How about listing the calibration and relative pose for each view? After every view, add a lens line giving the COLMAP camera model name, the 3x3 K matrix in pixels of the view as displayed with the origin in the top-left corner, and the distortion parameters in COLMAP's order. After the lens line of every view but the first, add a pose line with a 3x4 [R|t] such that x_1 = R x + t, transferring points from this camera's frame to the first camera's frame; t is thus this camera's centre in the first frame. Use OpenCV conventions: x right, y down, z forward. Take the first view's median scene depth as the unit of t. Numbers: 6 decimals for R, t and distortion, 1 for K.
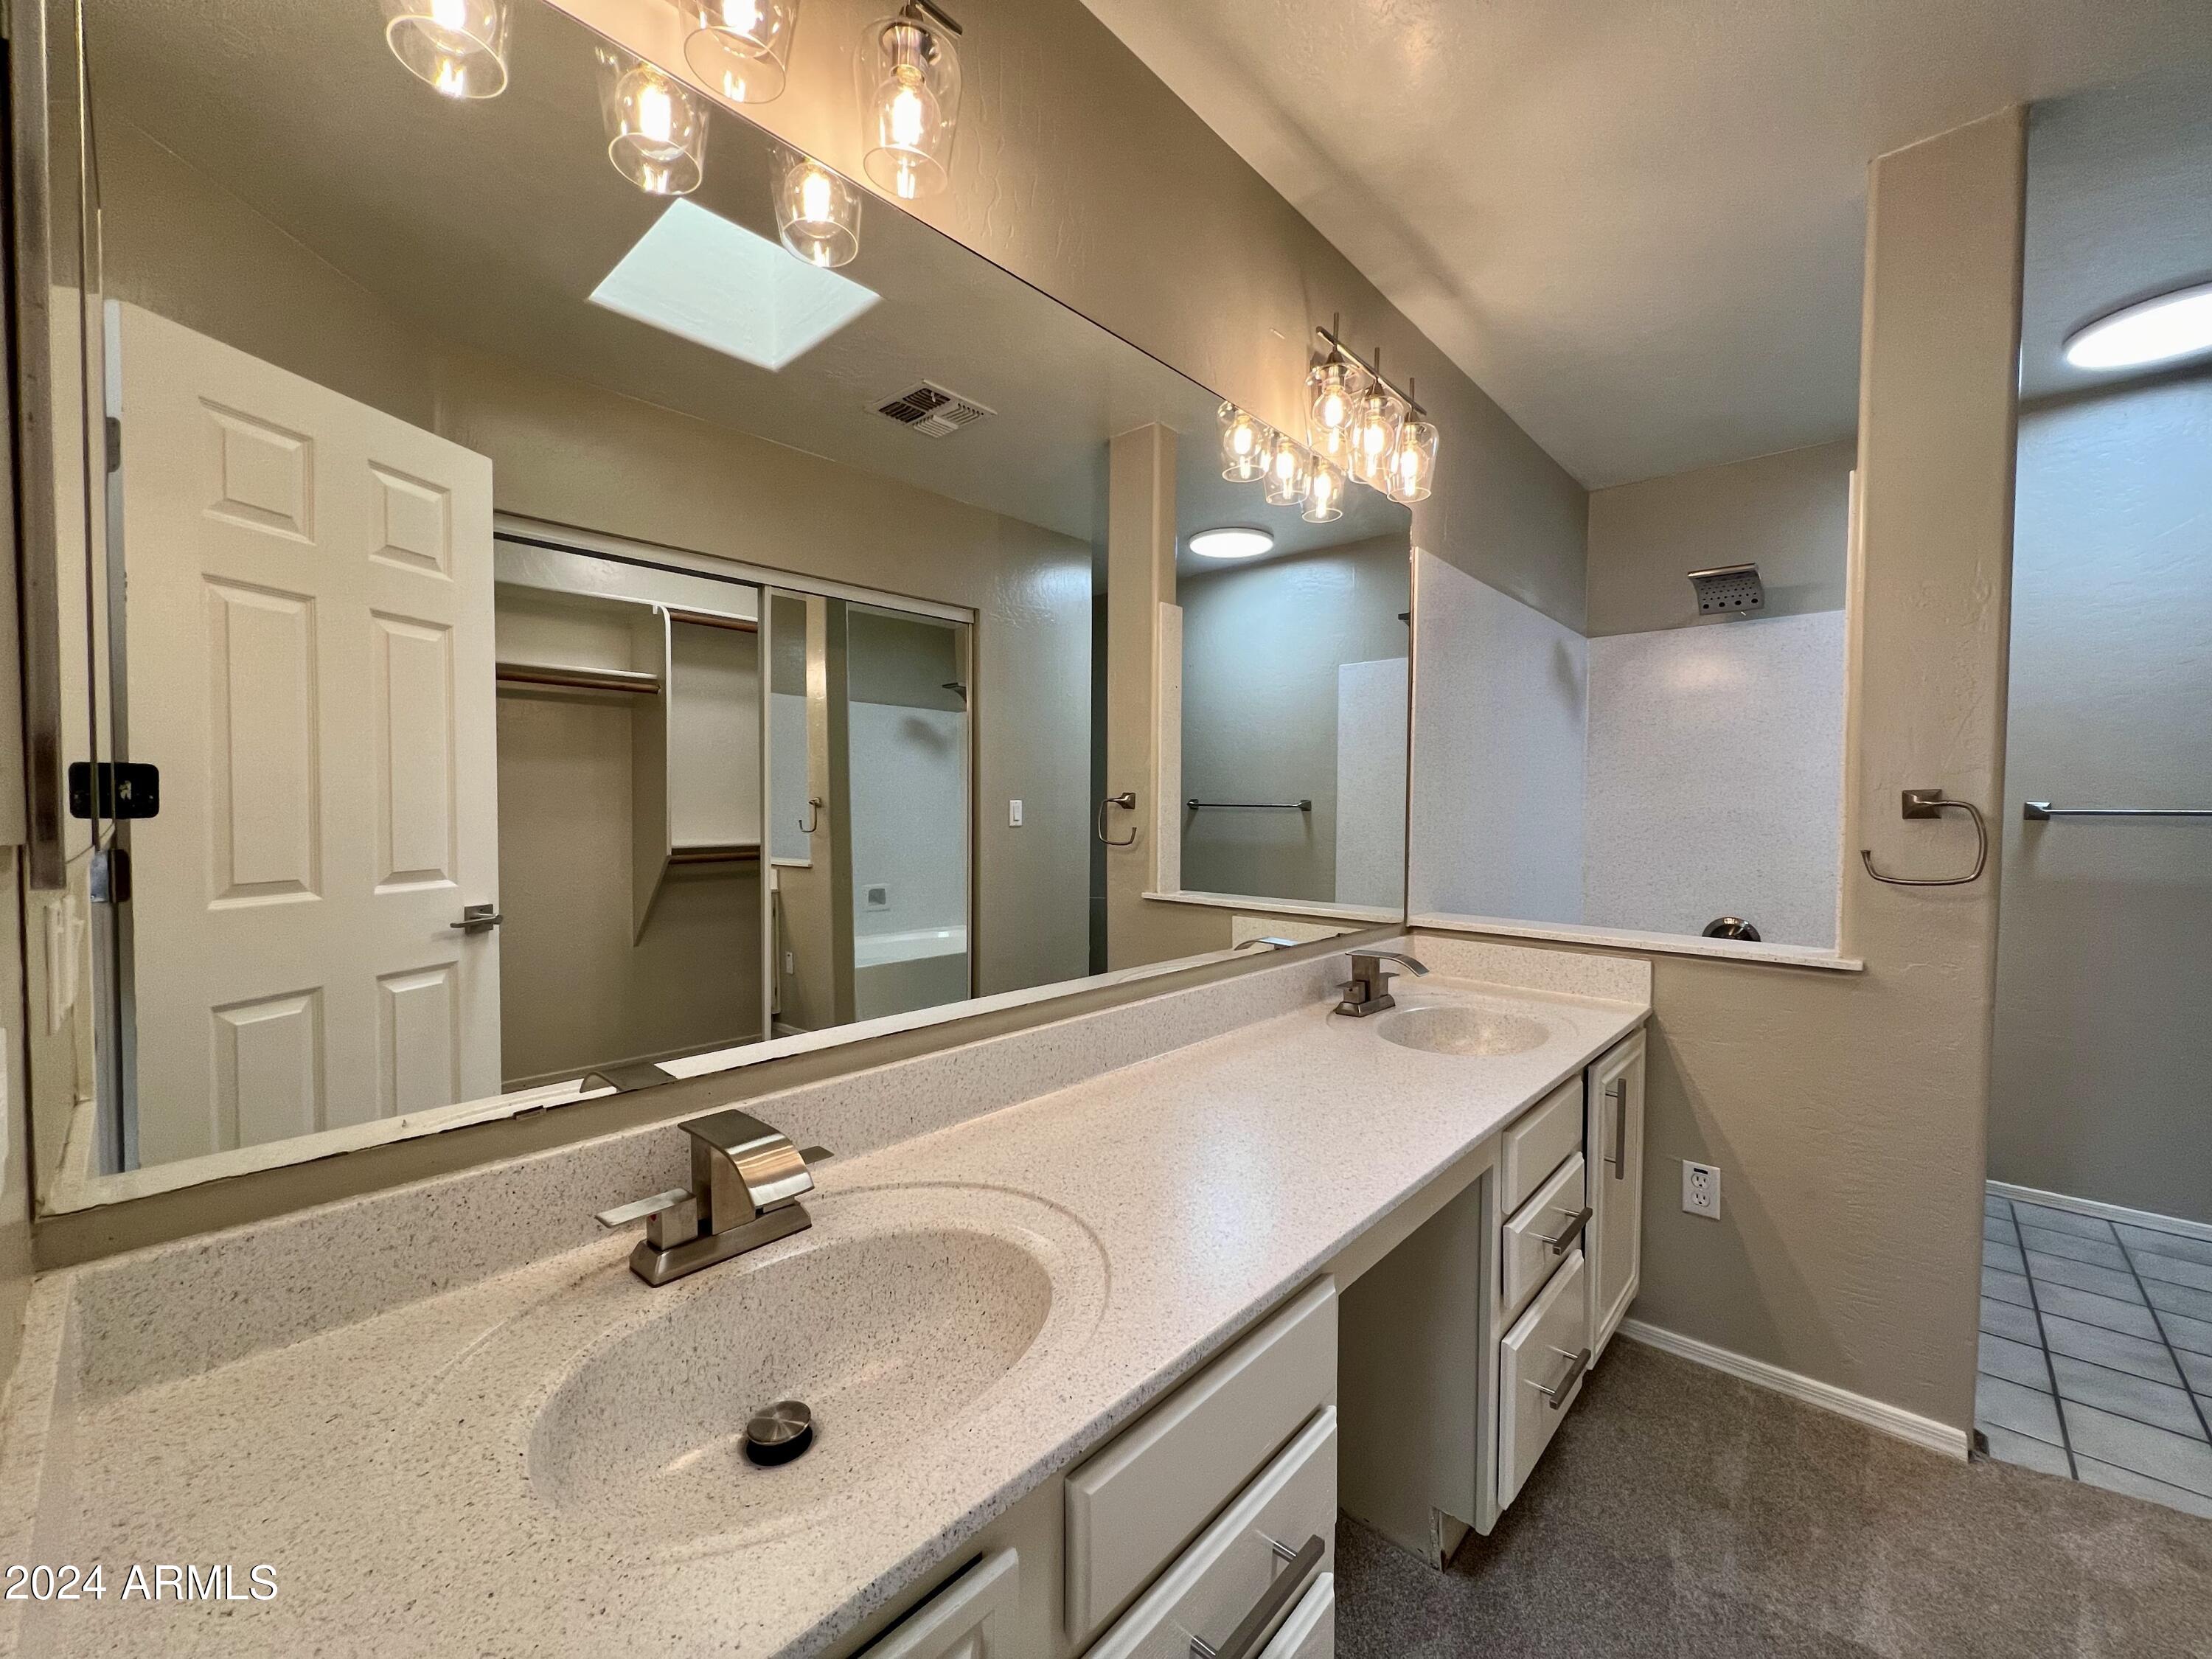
lens RADIAL K [[884.8, 0, 1101.3], [0, 884.8, 826.9], [0, 0, 1]] dist [-0.000913, 0.000105]
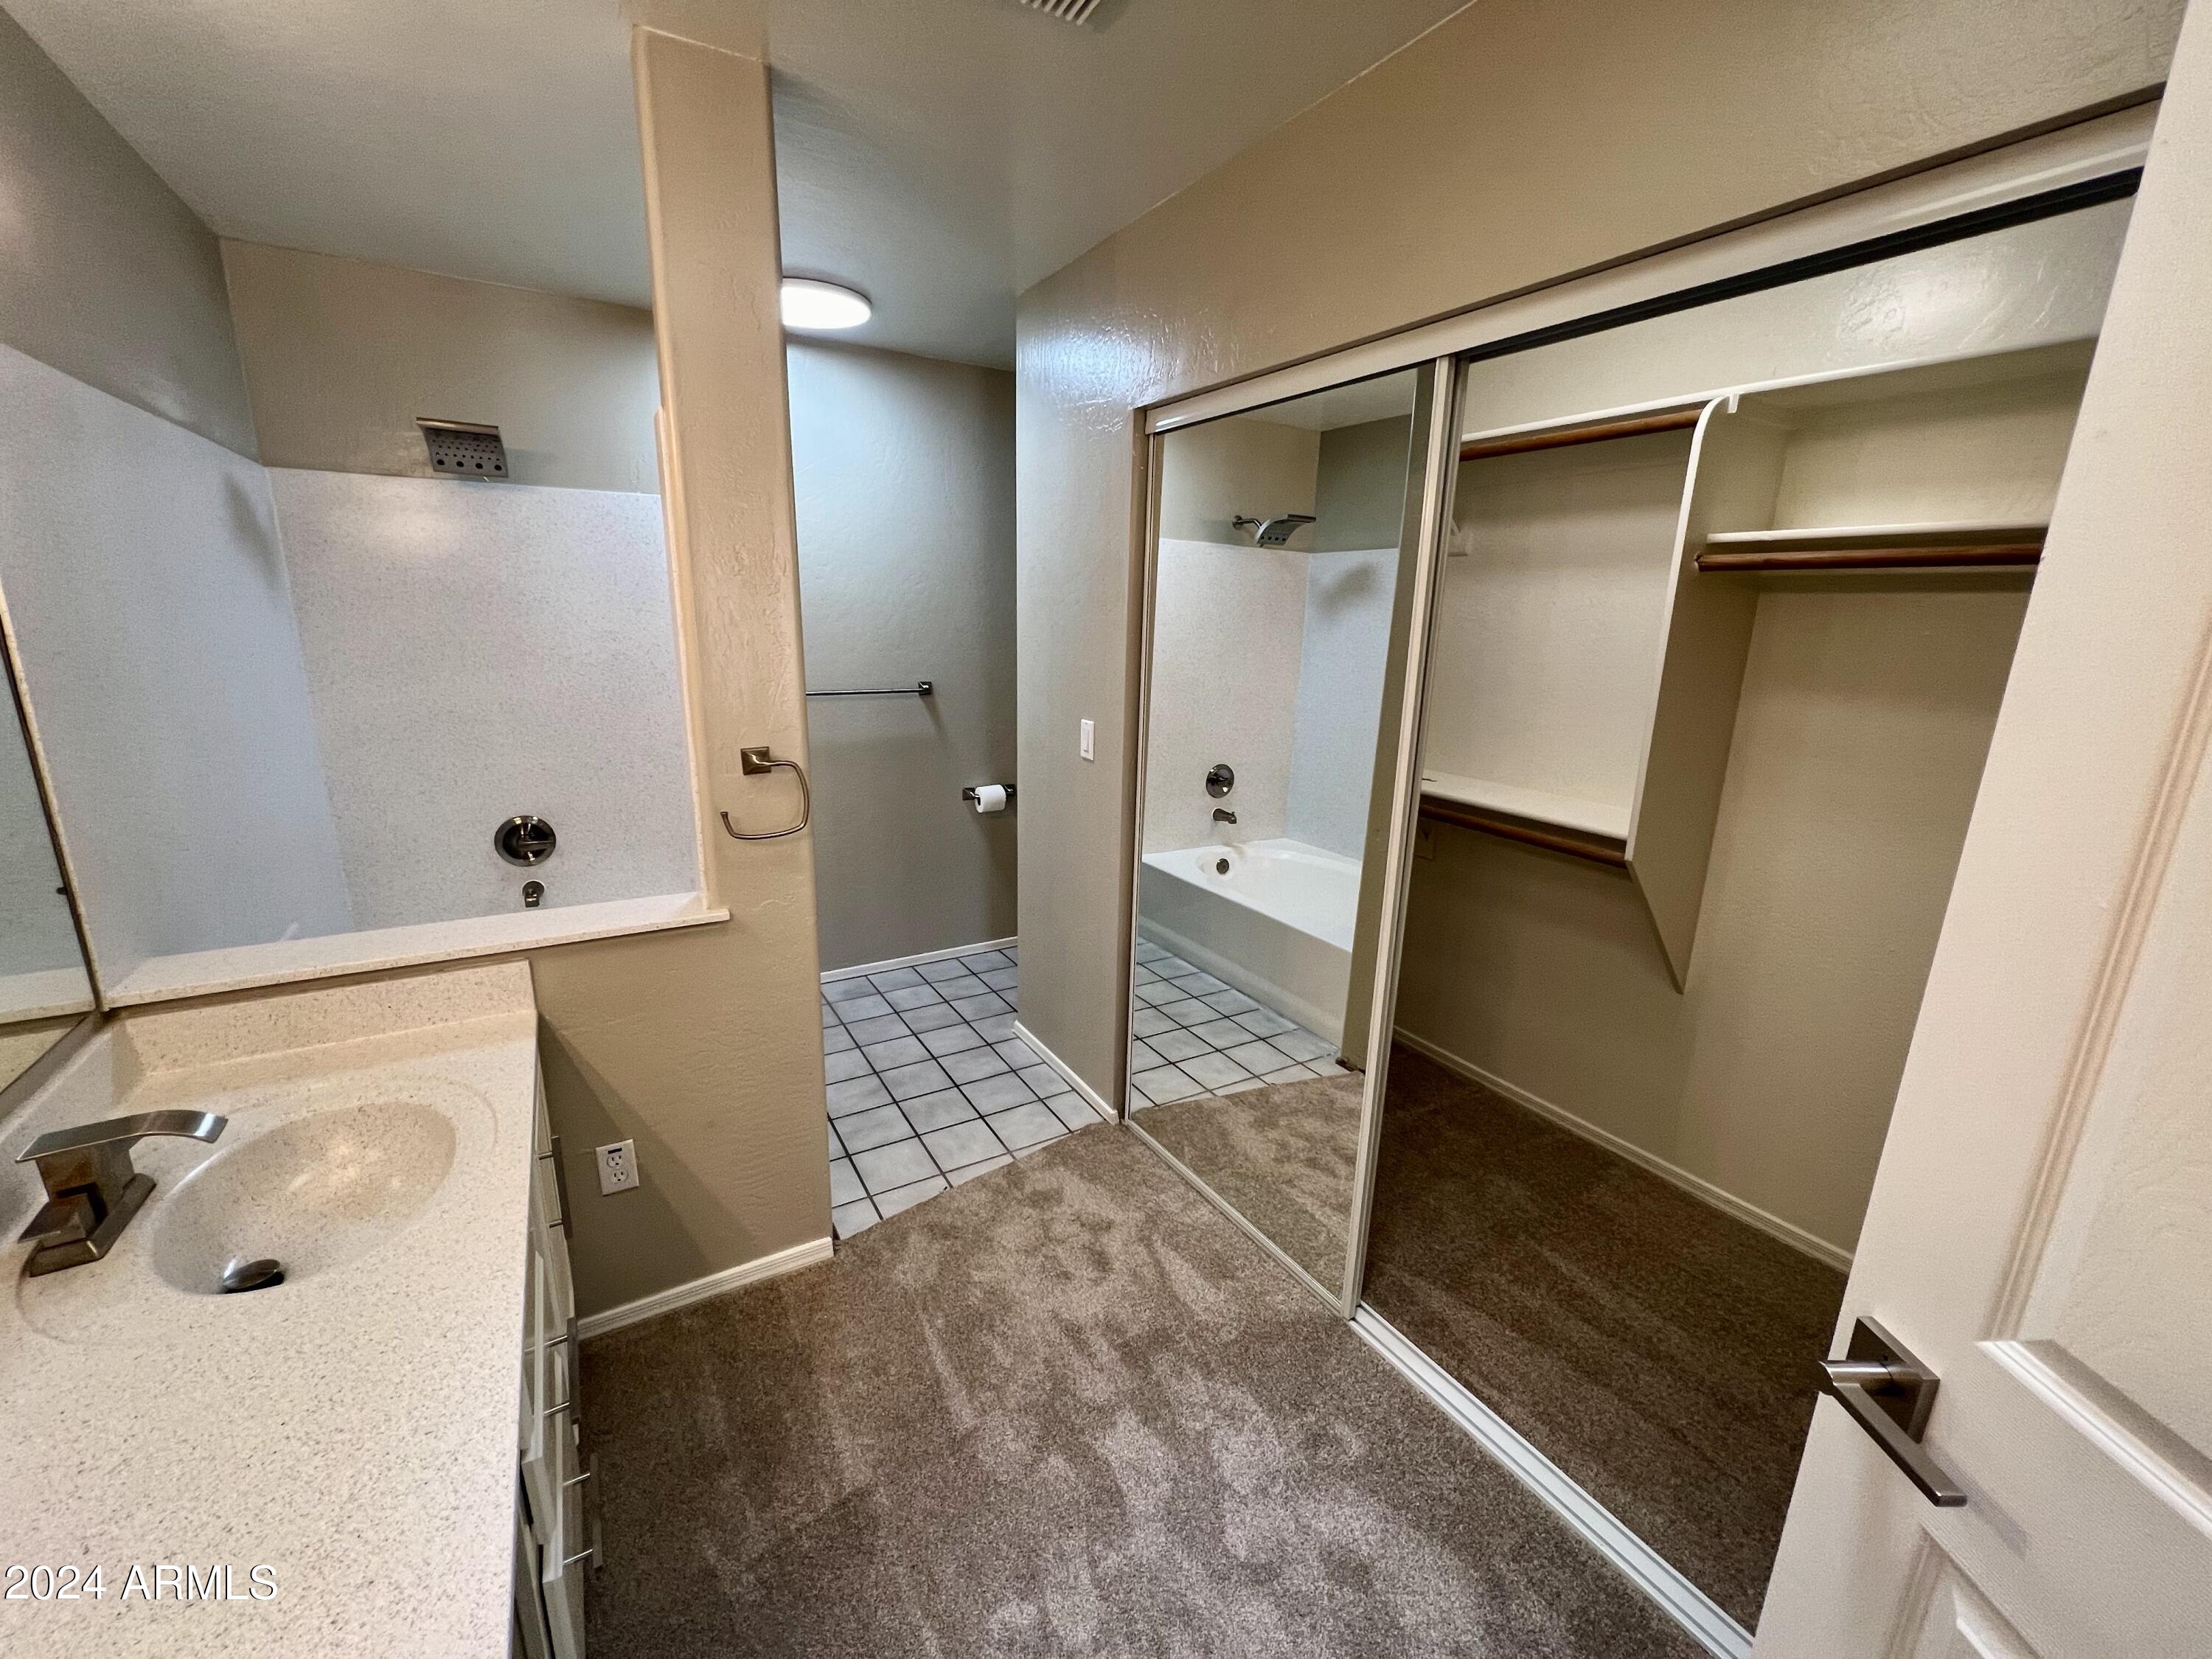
lens RADIAL K [[884.8, 0, 1102.2], [0, 884.8, 832.1], [0, 0, 1]] dist [-0.000913, 0.000105]
pose [[0.283819, -0.233063, 0.930123, 0.015306], [0.006324, 0.970446, 0.241237, -0.174884], [-0.958857, -0.062585, 0.276905, 0.248978]]
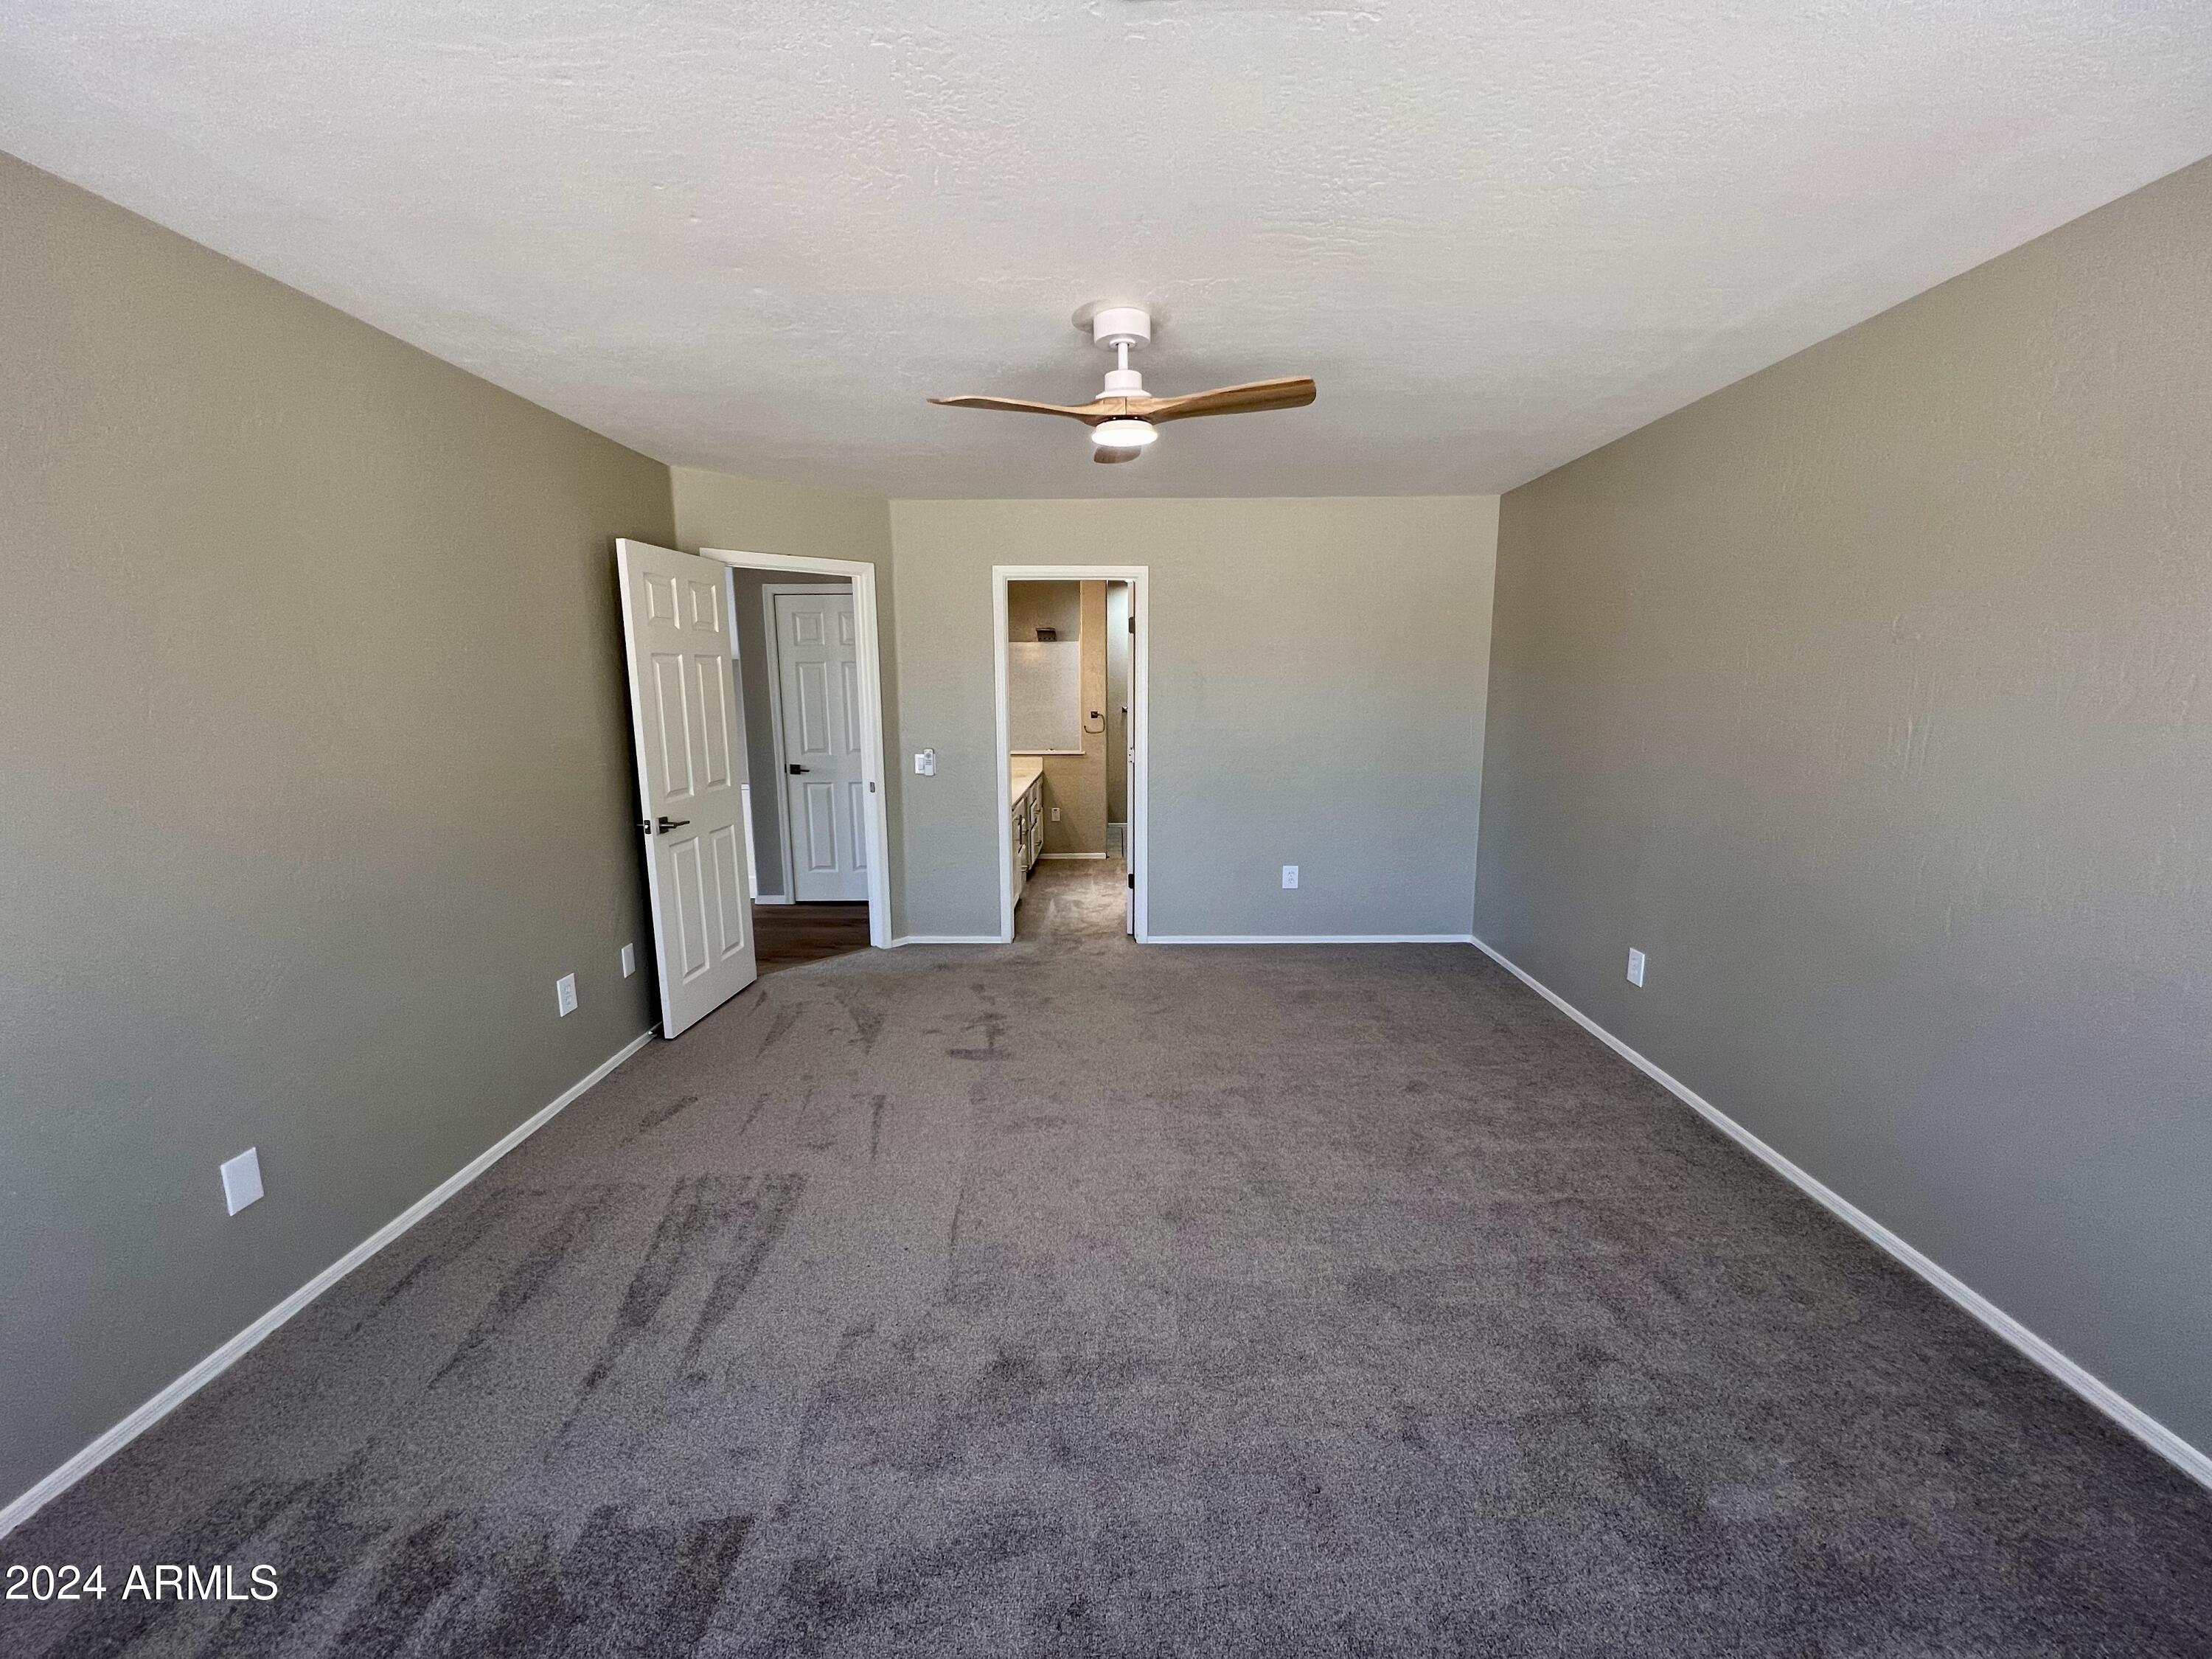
lens RADIAL K [[884.8, 0, 1106.3], [0, 884.8, 834.5], [0, 0, 1]] dist [-0.000913, 0.000105]
pose [[0.743845, -0.116103, 0.658191, -1.729066], [0.025144, 0.988960, 0.146034, -0.065817], [-0.667879, -0.092077, 0.738552, -2.034937]]
